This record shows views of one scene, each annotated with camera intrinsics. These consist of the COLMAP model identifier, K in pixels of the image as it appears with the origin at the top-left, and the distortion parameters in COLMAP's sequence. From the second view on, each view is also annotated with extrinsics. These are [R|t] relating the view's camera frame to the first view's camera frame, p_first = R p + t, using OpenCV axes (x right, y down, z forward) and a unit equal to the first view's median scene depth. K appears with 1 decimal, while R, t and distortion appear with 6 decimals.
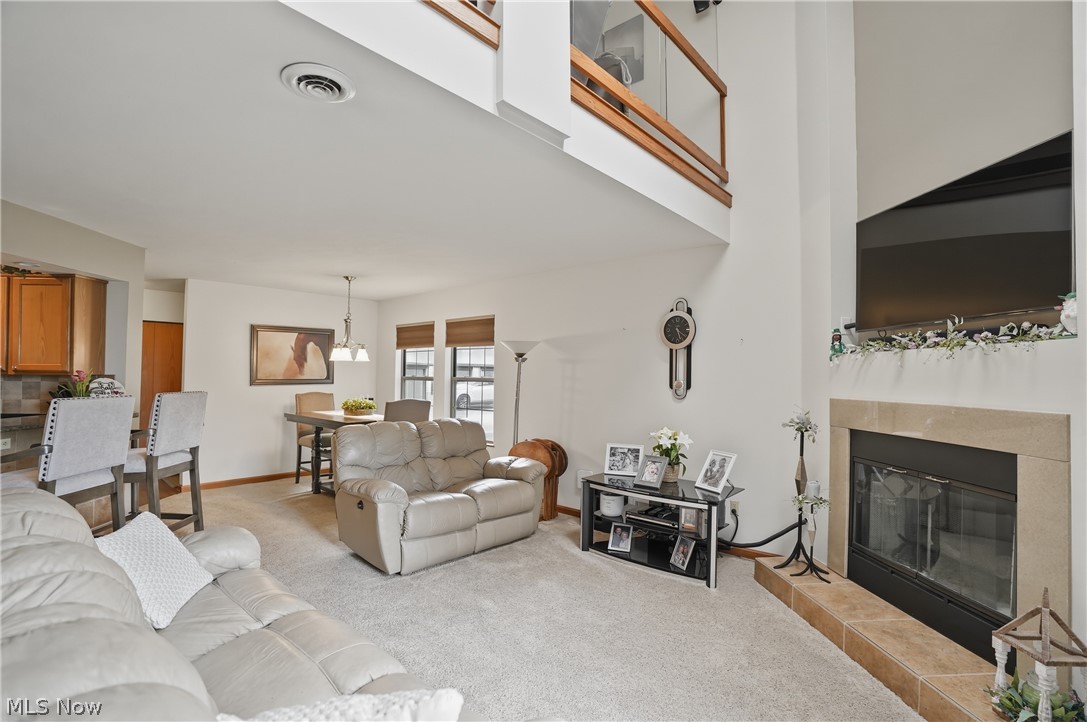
lens RADIAL K [[501.8, 0, 541.9], [0, 501.8, 362.9], [0, 0, 1]] dist [-0.063307, 0.022765]
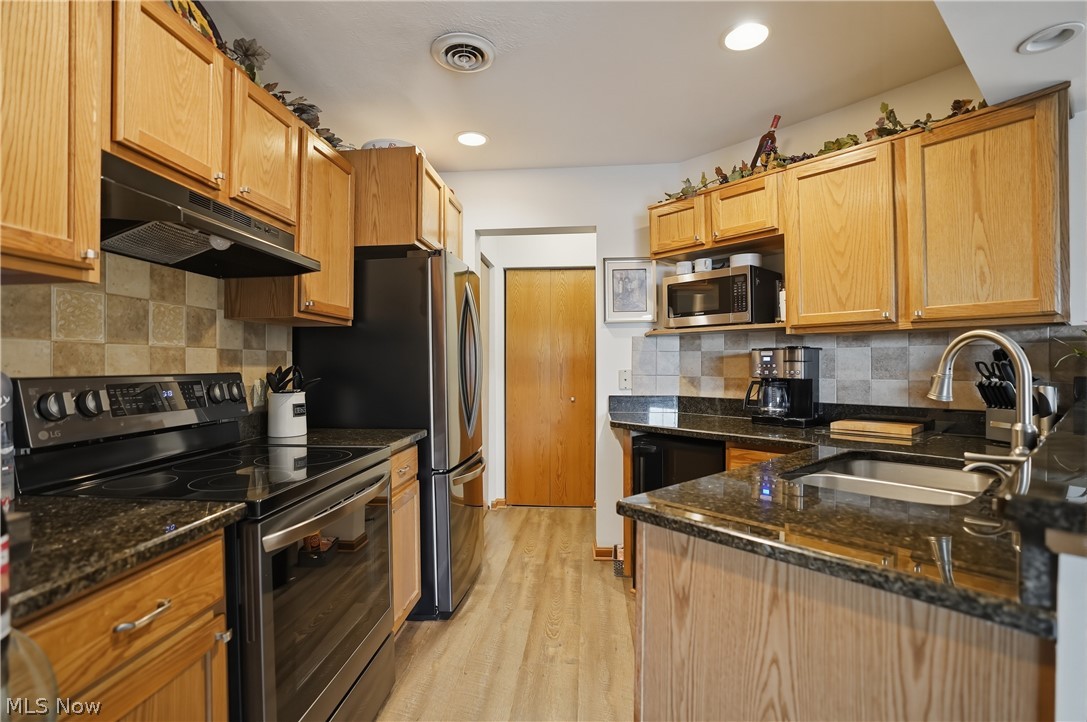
lens RADIAL K [[501.8, 0, 546.9], [0, 501.8, 362.8], [0, 0, 1]] dist [-0.063307, 0.022765]
pose [[0.604858, -0.015861, -0.796175, -0.917897], [0.027725, 0.999615, 0.001148, 0.048769], [0.795851, -0.022768, 0.605065, 0.378507]]
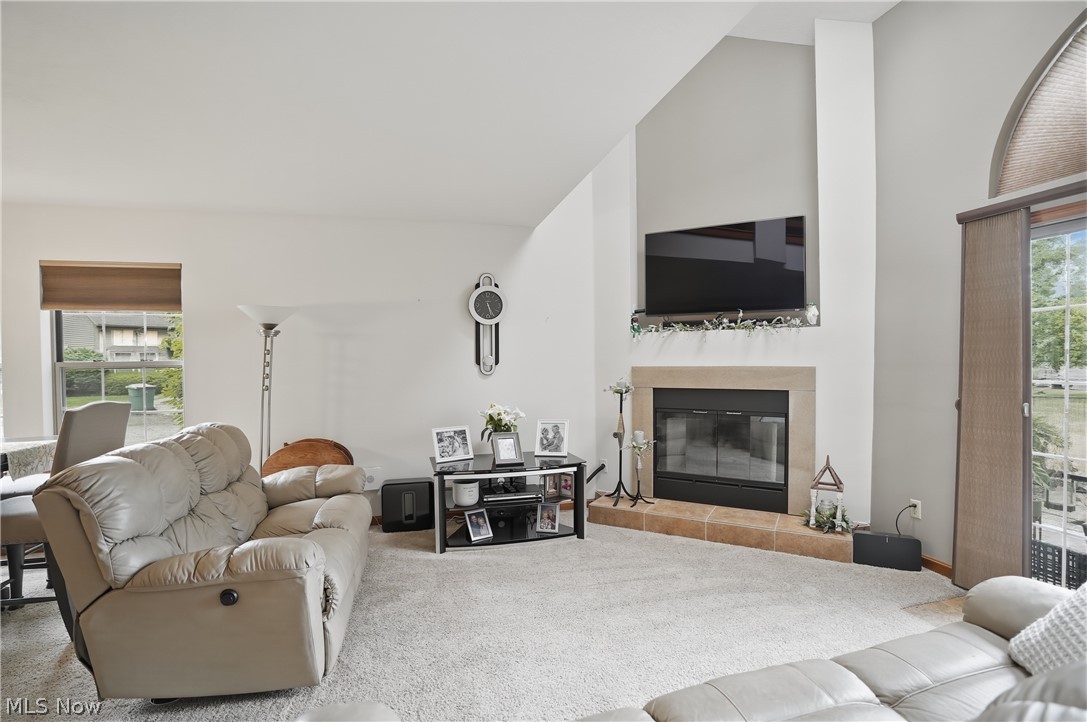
lens RADIAL K [[501.8, 0, 544.1], [0, 501.8, 367.1], [0, 0, 1]] dist [-0.063307, 0.022765]
pose [[0.557939, -0.037718, 0.829024, -0.558222], [-0.003219, 0.998861, 0.047611, 0.009840], [-0.829876, -0.029233, 0.557182, 0.396829]]
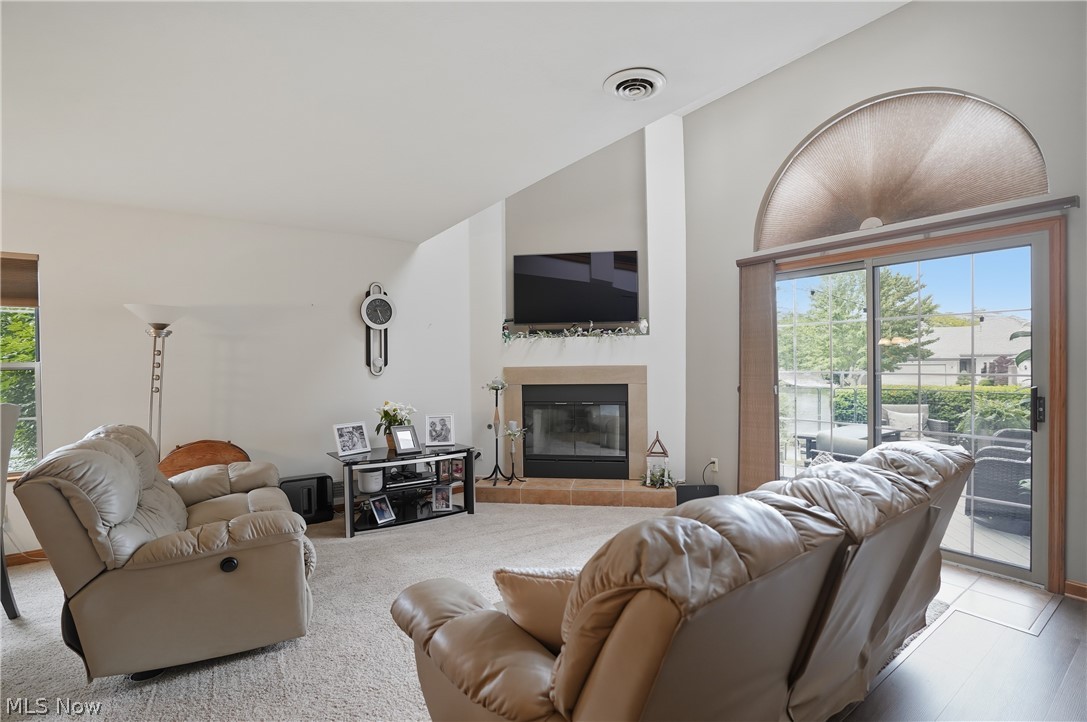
lens RADIAL K [[501.8, 0, 540.7], [0, 501.8, 364.3], [0, 0, 1]] dist [-0.063307, 0.022765]
pose [[0.236312, -0.021453, 0.971440, -0.788202], [-0.008331, 0.999675, 0.024103, 0.021667], [-0.971641, -0.013789, 0.236057, 0.453895]]
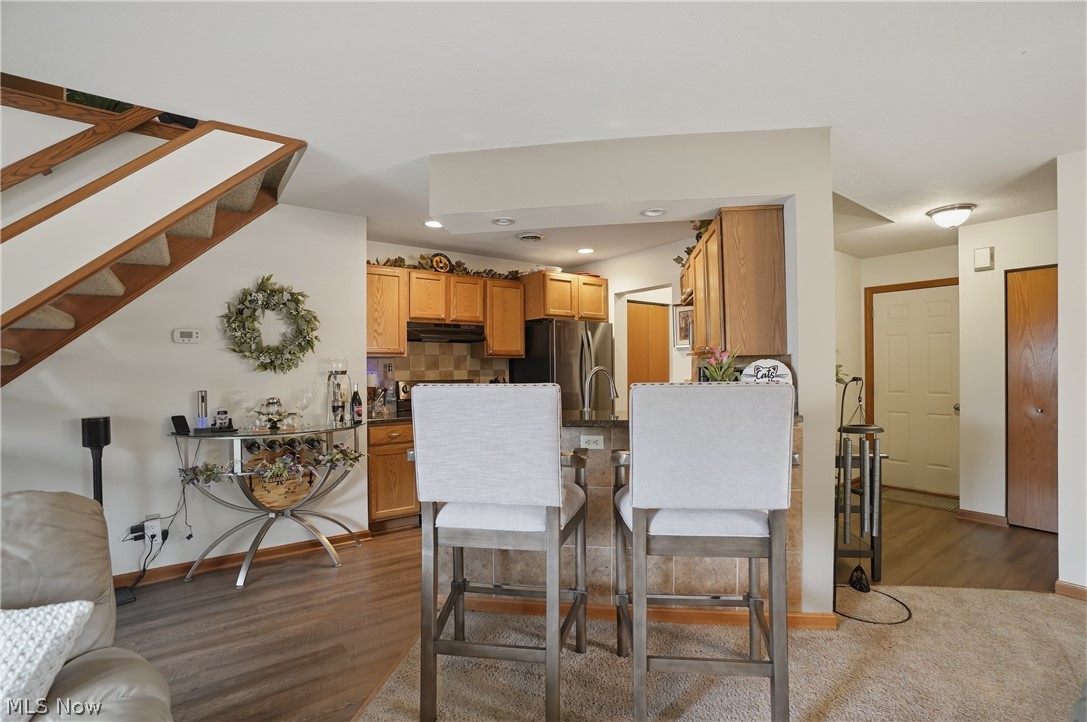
lens RADIAL K [[501.8, 0, 549.6], [0, 501.8, 364.7], [0, 0, 1]] dist [-0.063307, 0.022765]
pose [[-0.189446, -0.016088, -0.981759, -0.236948], [0.028869, 0.999342, -0.021946, 0.046273], [0.981467, -0.032500, -0.188857, 0.887476]]
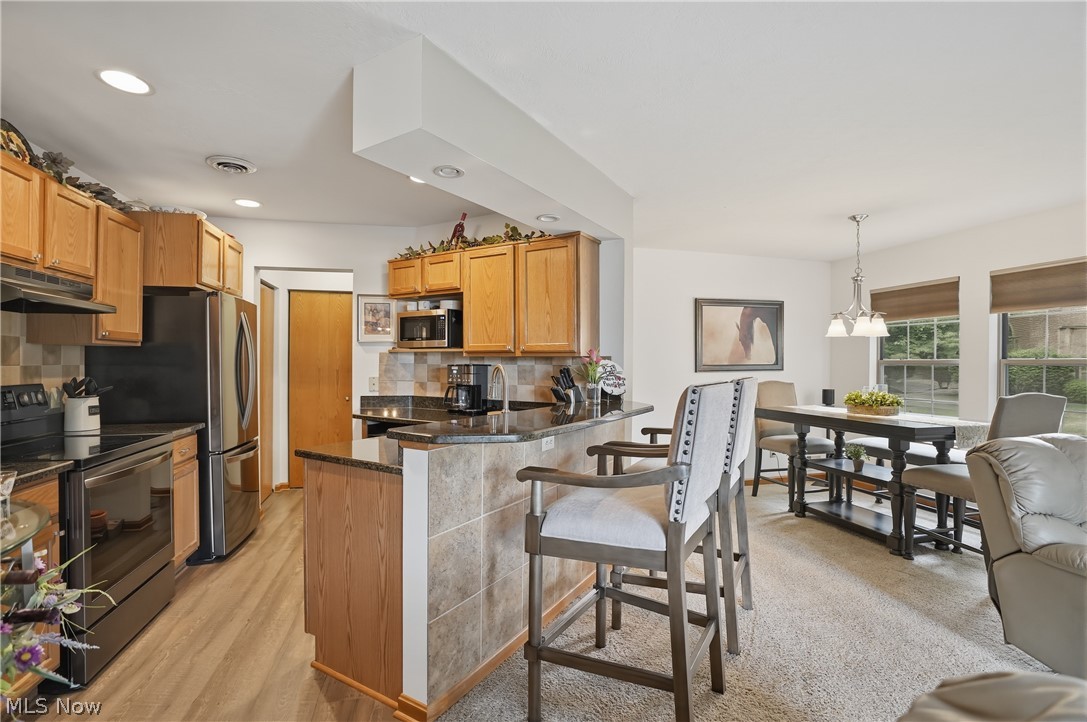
lens RADIAL K [[501.8, 0, 544.6], [0, 501.8, 363.5], [0, 0, 1]] dist [-0.063307, 0.022765]
pose [[0.829815, -0.005597, -0.558011, -0.552966], [0.016781, 0.999748, 0.014927, 0.024423], [0.557787, -0.021750, 0.829699, 0.266091]]
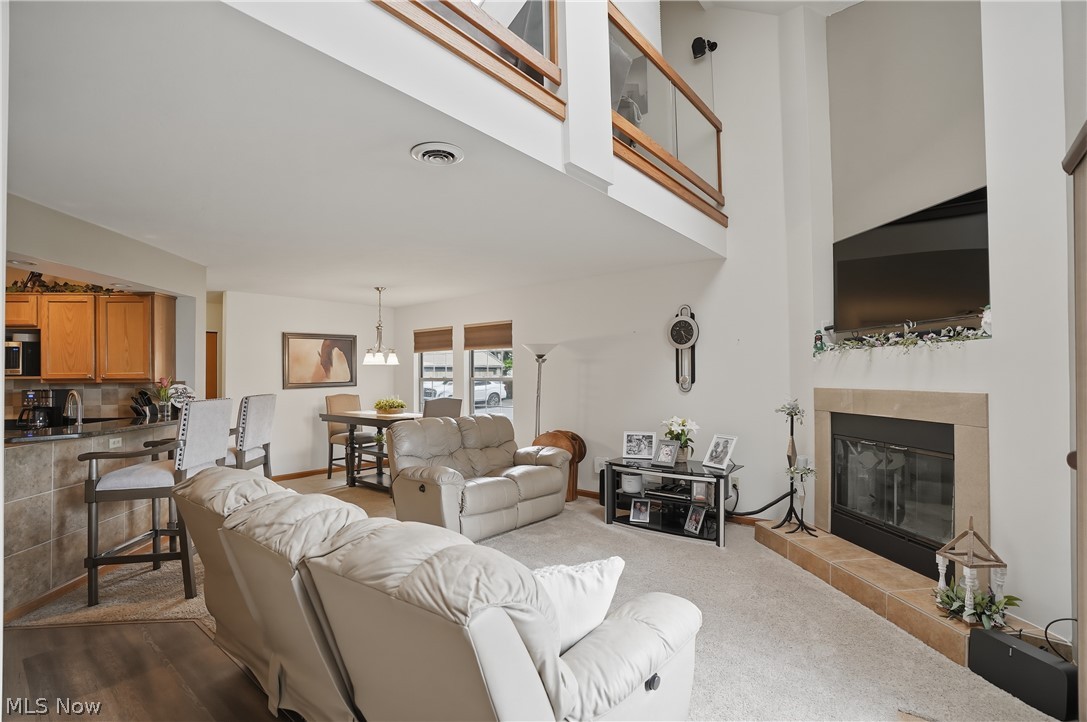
lens RADIAL K [[501.8, 0, 541.3], [0, 501.8, 364.1], [0, 0, 1]] dist [-0.063307, 0.022765]
pose [[0.998999, -0.019376, 0.040310, -0.118949], [0.019225, 0.999807, 0.004108, -0.003703], [-0.040381, -0.003329, 0.999179, -0.166975]]
